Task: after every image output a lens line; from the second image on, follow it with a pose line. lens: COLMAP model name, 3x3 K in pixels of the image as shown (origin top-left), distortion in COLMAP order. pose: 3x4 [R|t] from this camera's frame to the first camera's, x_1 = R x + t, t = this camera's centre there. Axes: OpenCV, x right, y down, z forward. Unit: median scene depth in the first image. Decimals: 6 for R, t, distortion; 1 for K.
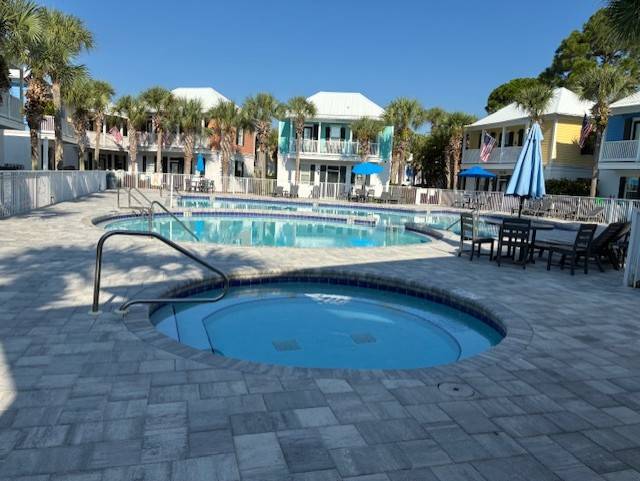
lens RADIAL K [[491.2, 0, 319.6], [0, 491.2, 234.0], [0, 0, 1]] dist [0.038779, -0.042172]
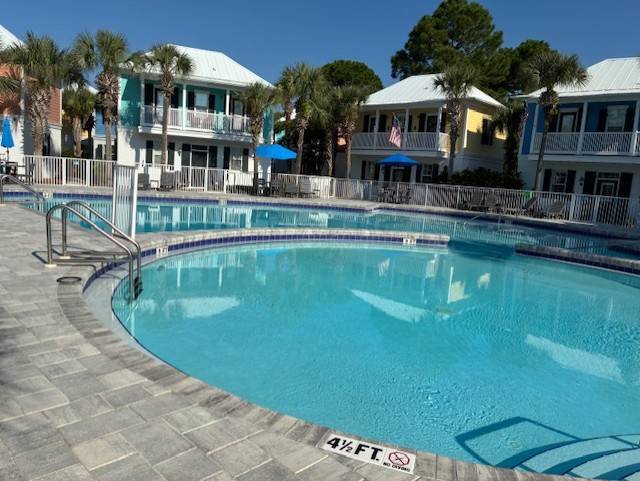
lens RADIAL K [[489.2, 0, 318.3], [0, 489.2, 228.2], [0, 0, 1]] dist [0.051086, -0.067403]
pose [[0.882831, -0.044405, 0.467587, -0.172895], [0.027965, 0.998724, 0.042045, -0.037210], [-0.468858, -0.024043, 0.882946, 0.244953]]
